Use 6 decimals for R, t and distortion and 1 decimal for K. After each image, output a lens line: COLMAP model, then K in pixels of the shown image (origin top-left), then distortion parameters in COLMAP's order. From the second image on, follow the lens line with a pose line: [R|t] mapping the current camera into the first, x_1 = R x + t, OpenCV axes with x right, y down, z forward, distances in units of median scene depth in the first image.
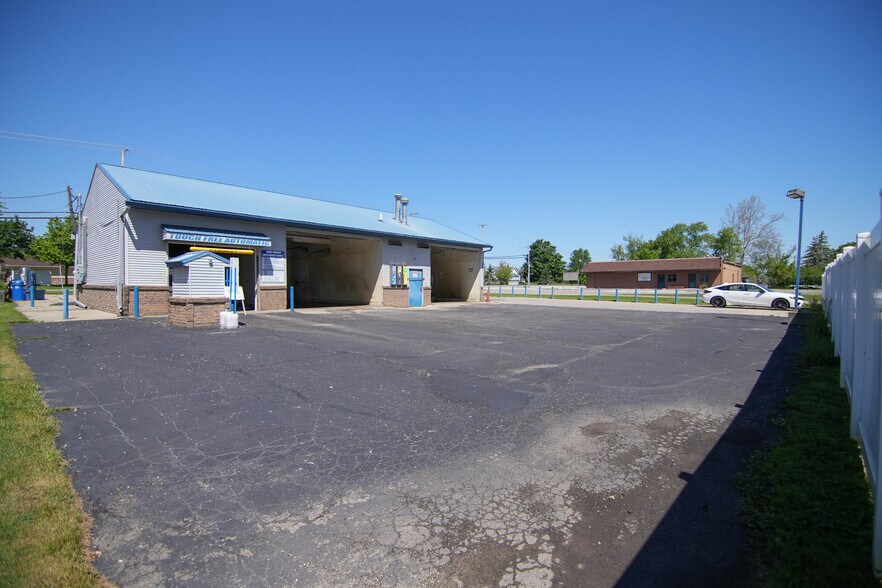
lens RADIAL K [[422.9, 0, 441.0], [0, 422.9, 294.0], [0, 0, 1]] dist [-0.000007, -0.008989]
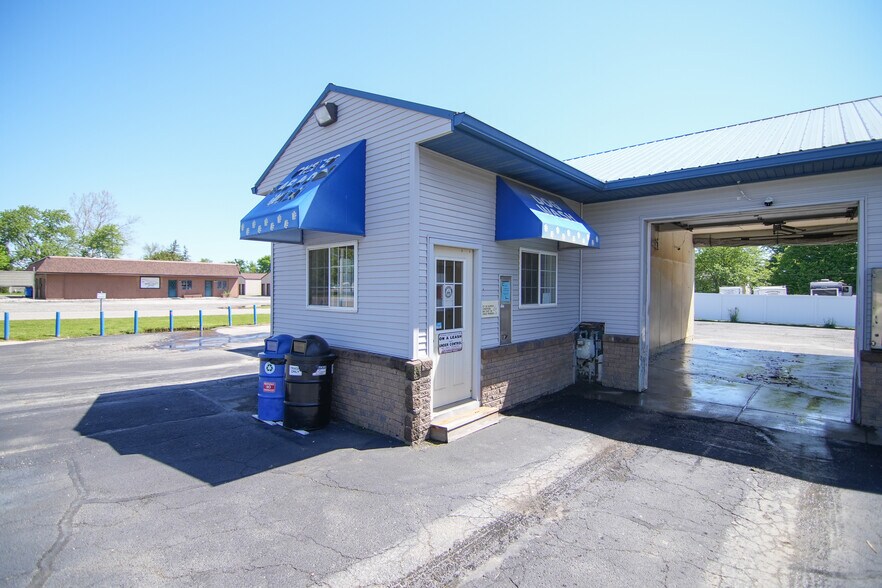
lens RADIAL K [[422.9, 0, 441.0], [0, 422.9, 294.0], [0, 0, 1]] dist [-0.000007, -0.008989]
pose [[-0.003140, -0.013376, 0.999906, -0.807777], [0.015180, 0.999795, 0.013422, -0.062986], [-0.999880, 0.015221, -0.002936, 1.367005]]
